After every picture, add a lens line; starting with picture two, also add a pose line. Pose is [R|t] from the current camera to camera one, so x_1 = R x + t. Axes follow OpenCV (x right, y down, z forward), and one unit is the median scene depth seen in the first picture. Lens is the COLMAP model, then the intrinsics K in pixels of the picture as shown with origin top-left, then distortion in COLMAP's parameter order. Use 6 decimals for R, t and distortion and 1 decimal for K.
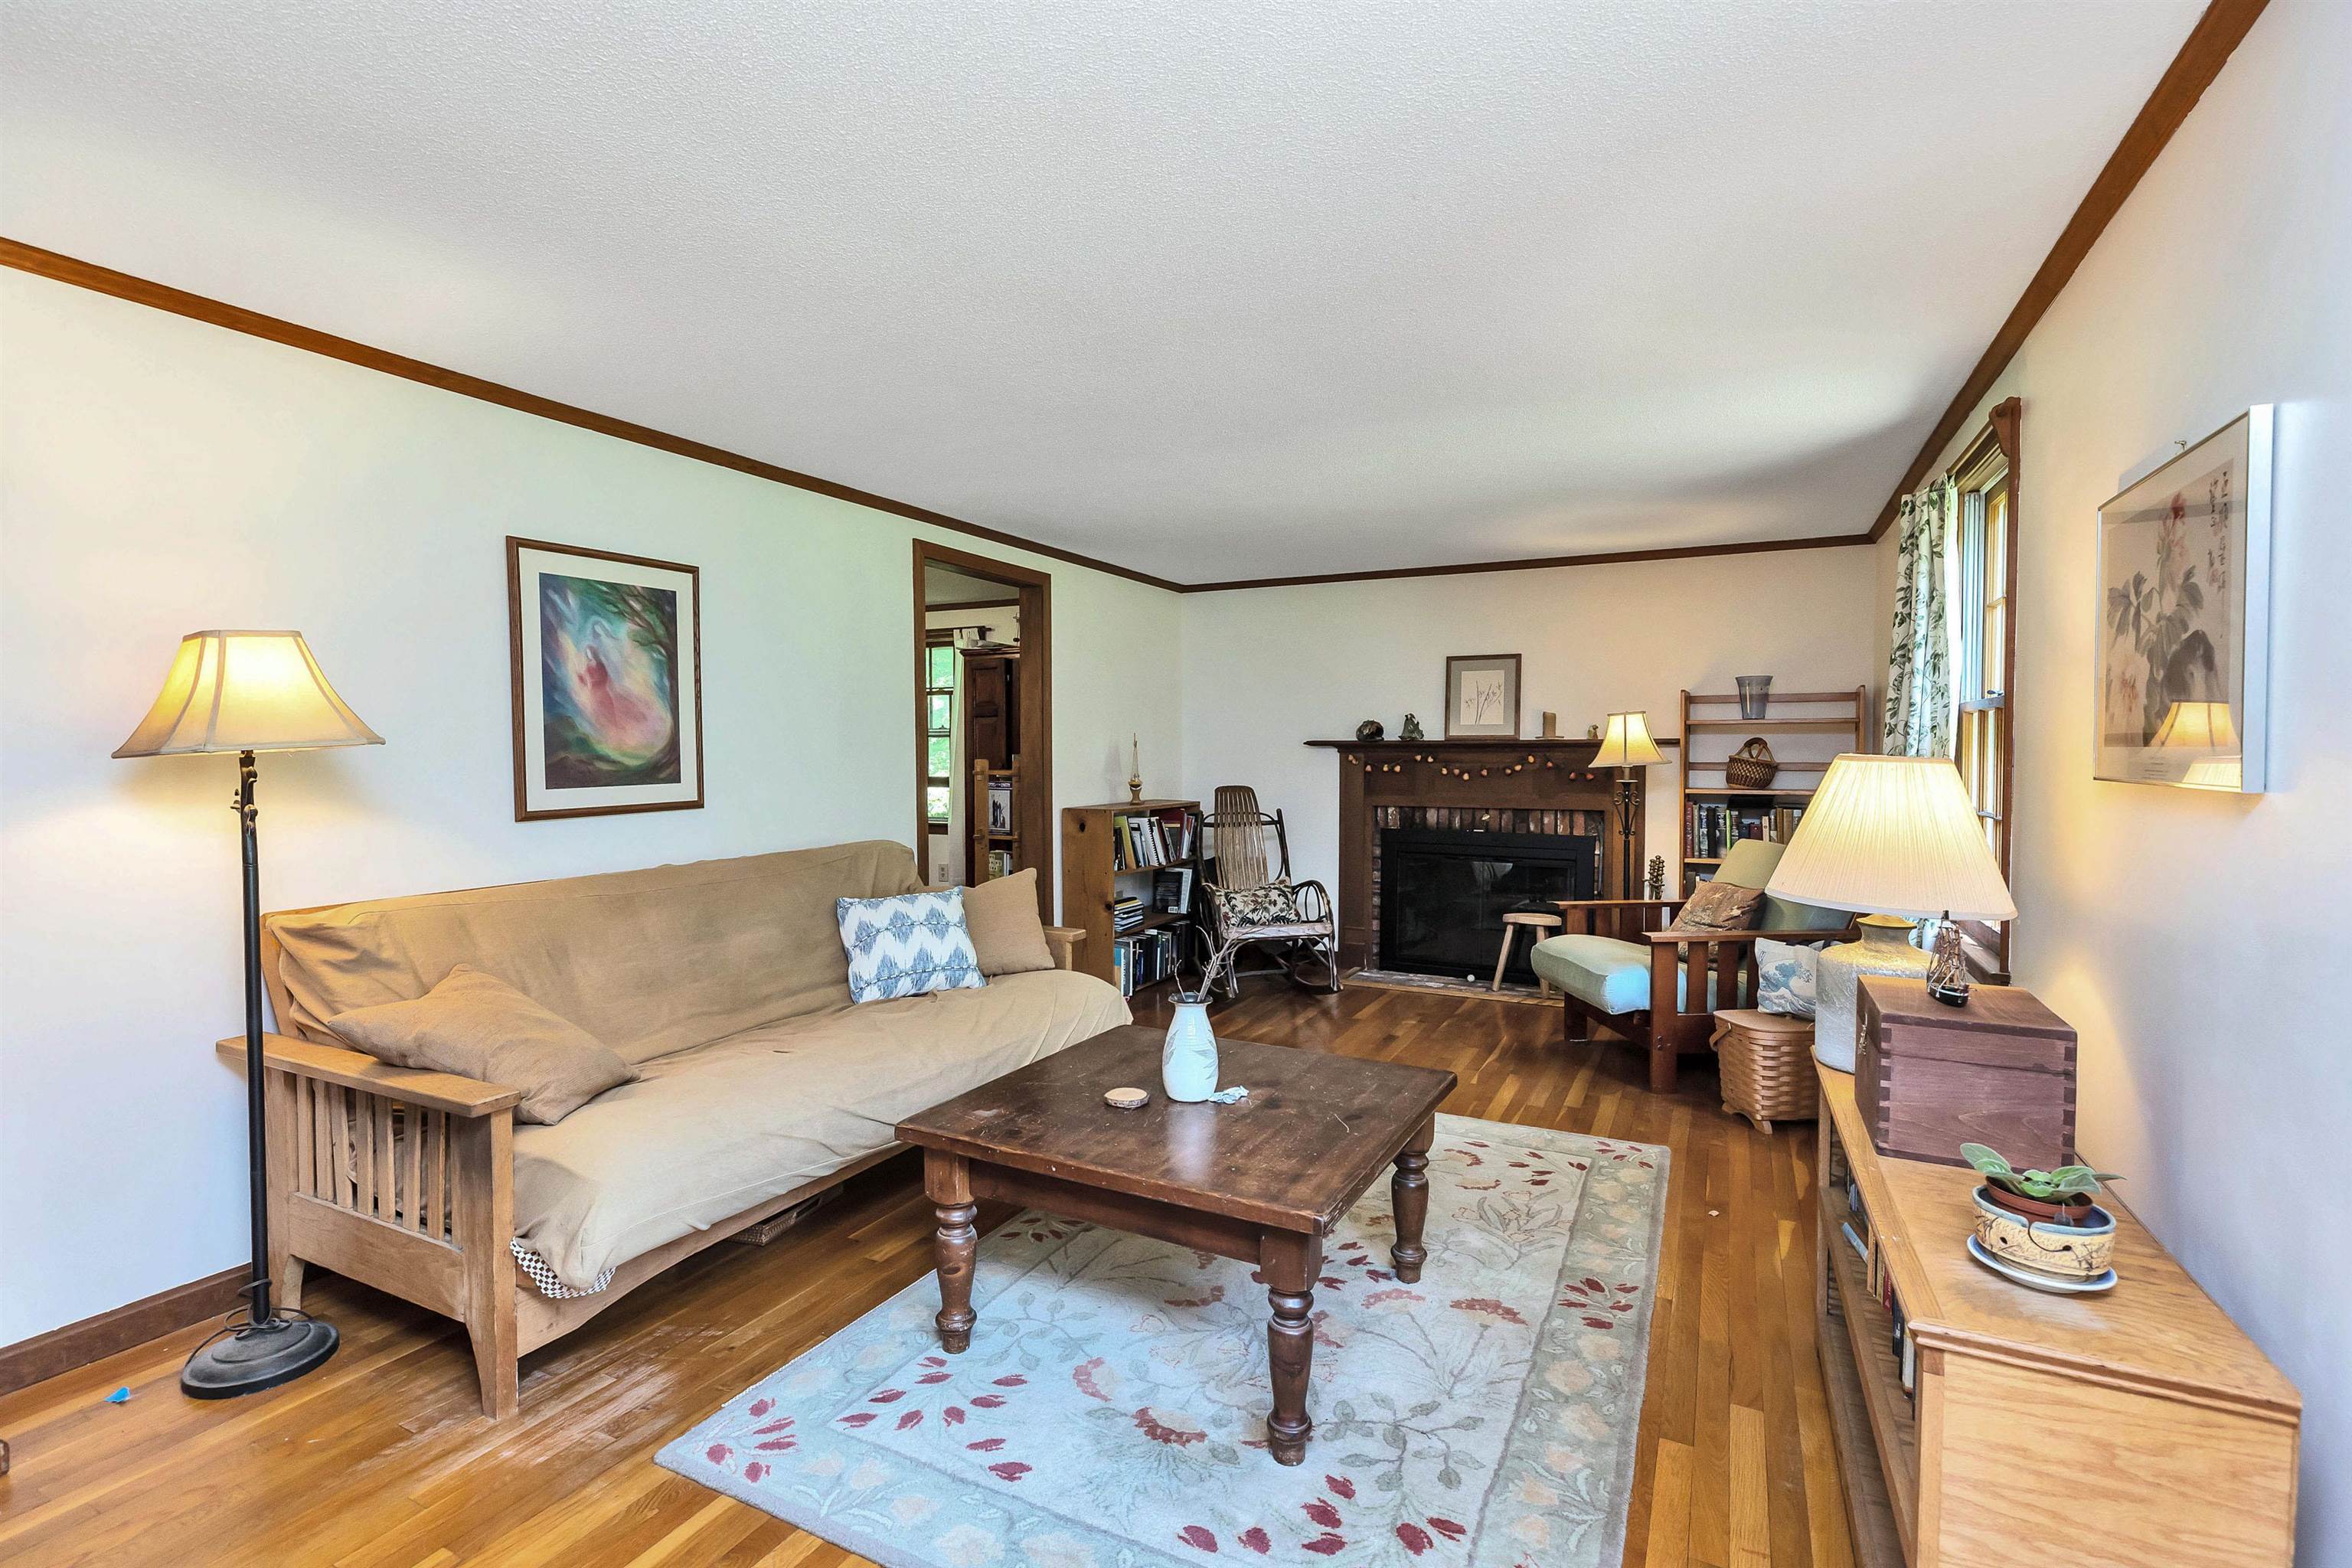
lens RADIAL K [[1057.7, 0, 1165.6], [0, 1057.7, 780.0], [0, 0, 1]] dist [0.006633, 0.002526]
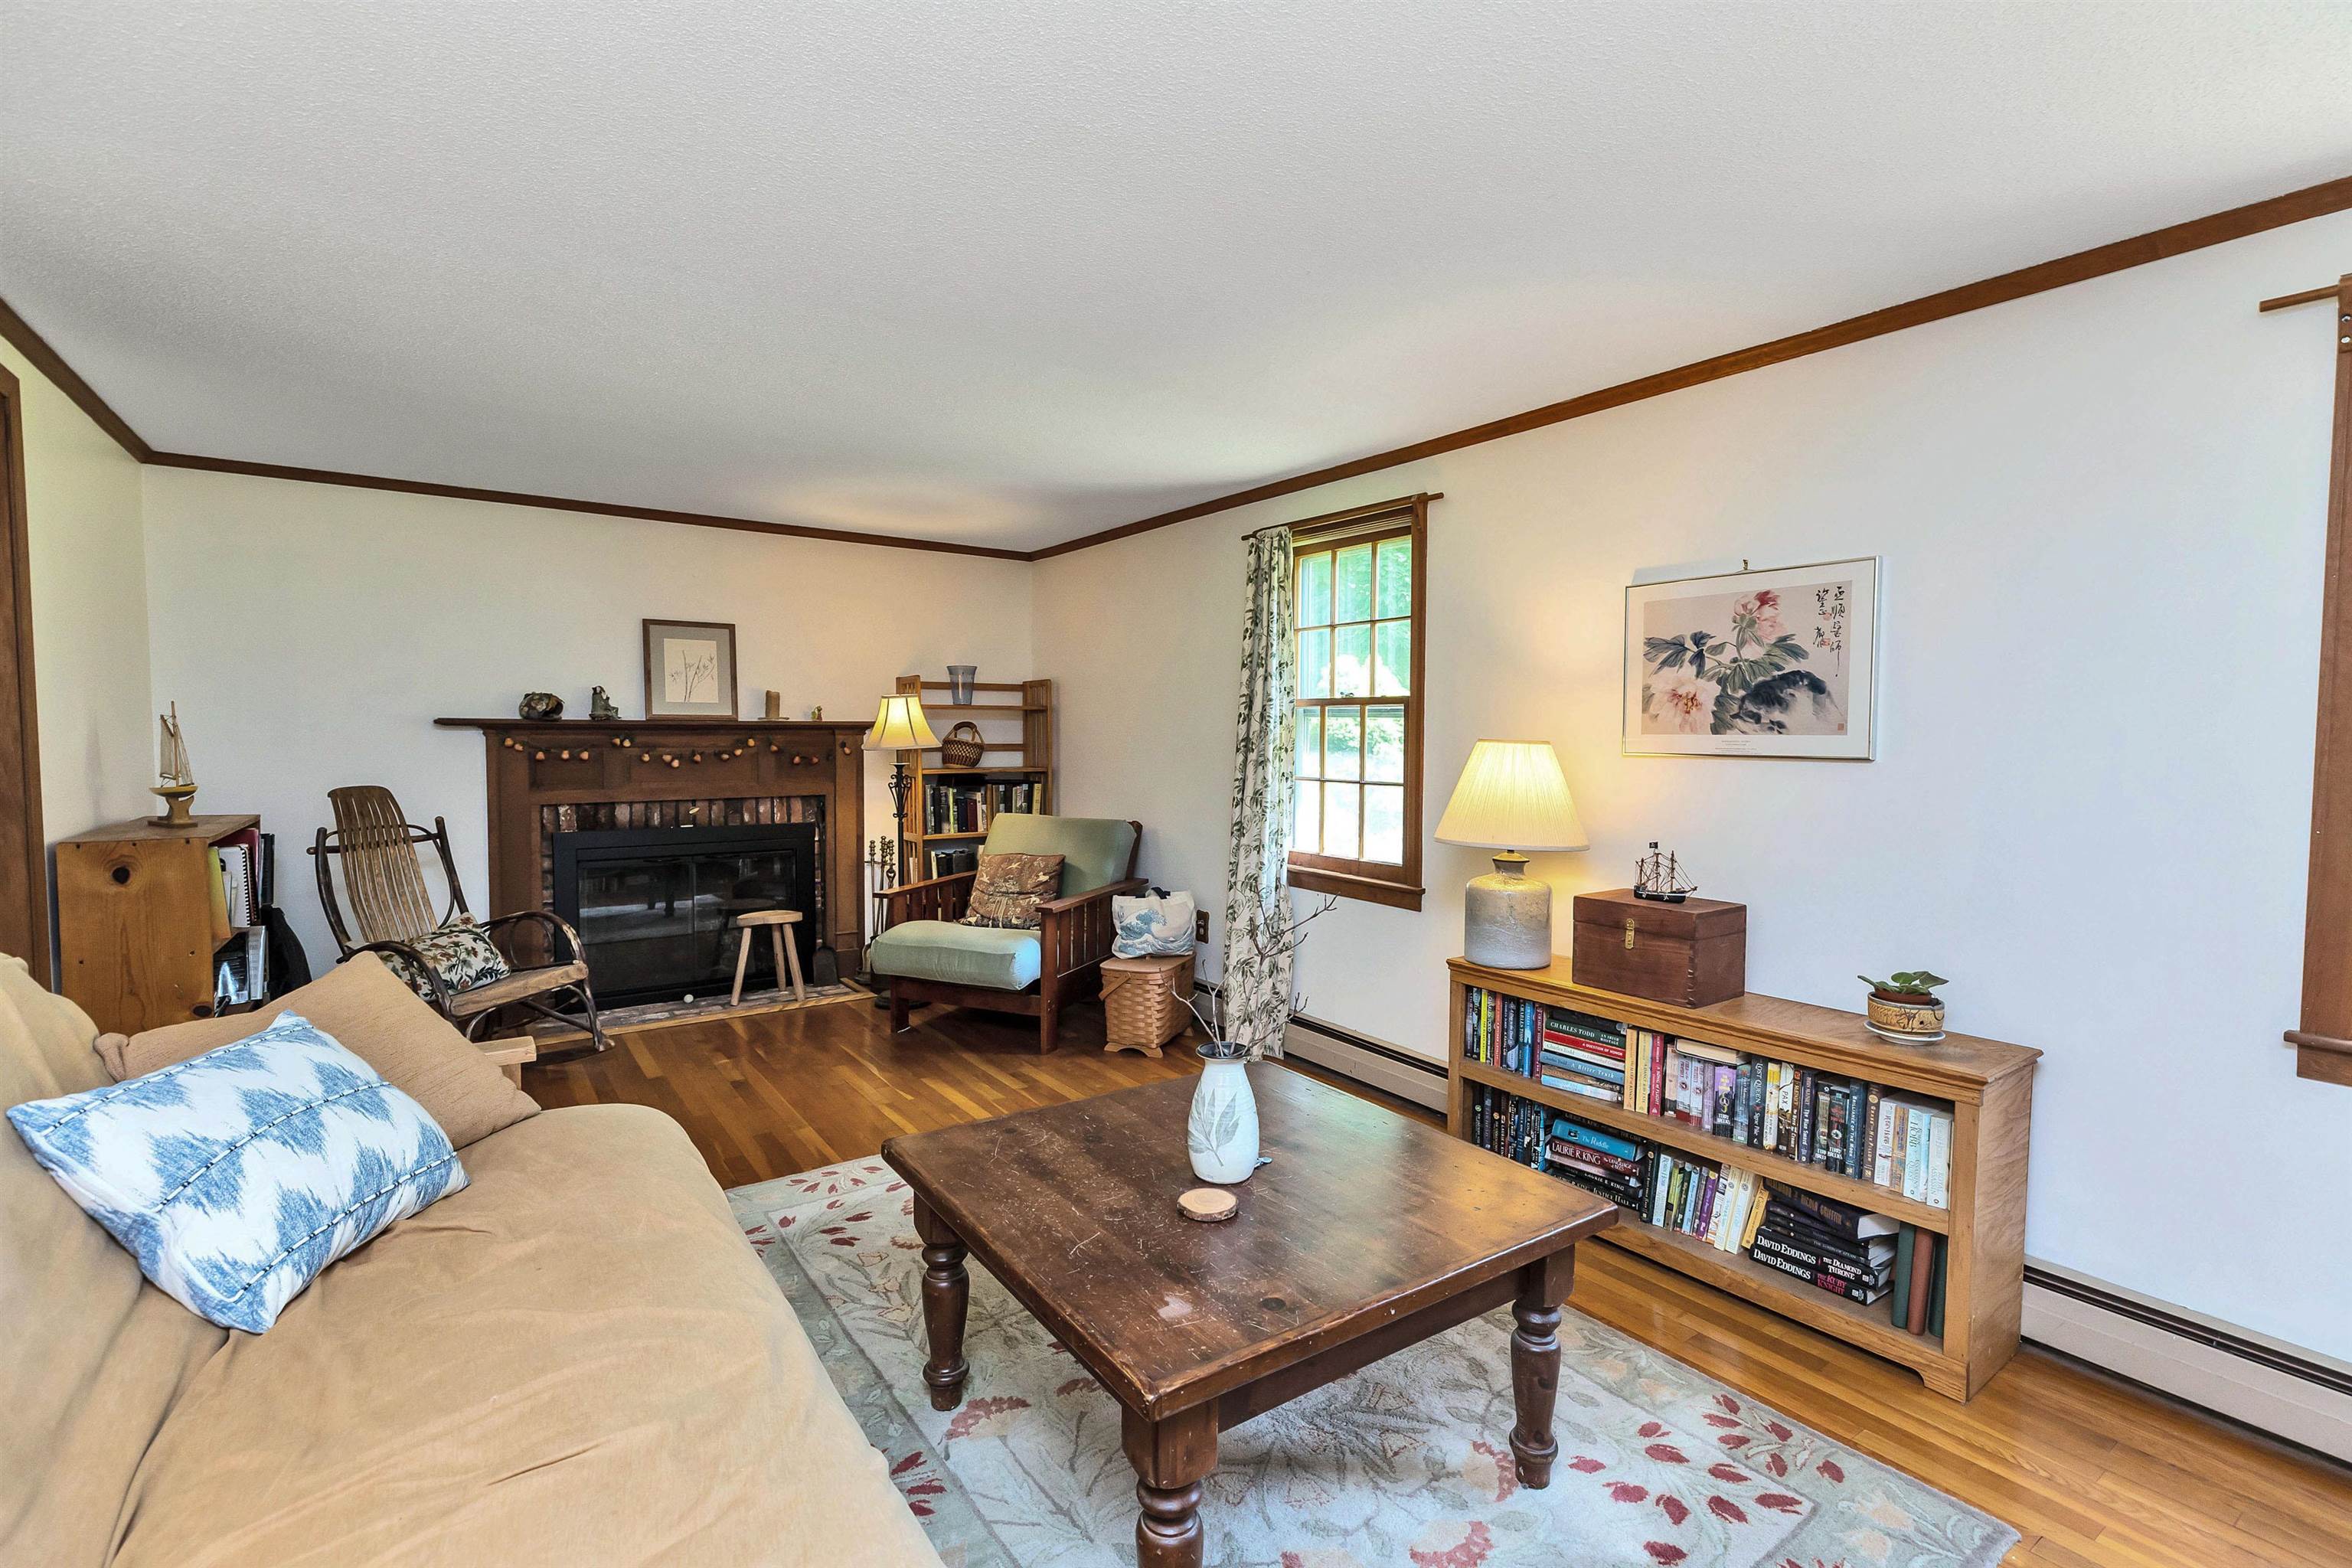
lens RADIAL K [[1057.7, 0, 1110.9], [0, 1057.7, 780.3], [0, 0, 1]] dist [0.006633, 0.002526]
pose [[0.486072, -0.039099, 0.873044, -0.294577], [0.021800, 0.999230, 0.032613, -0.010000], [-0.873647, 0.003180, 0.486550, 0.289520]]
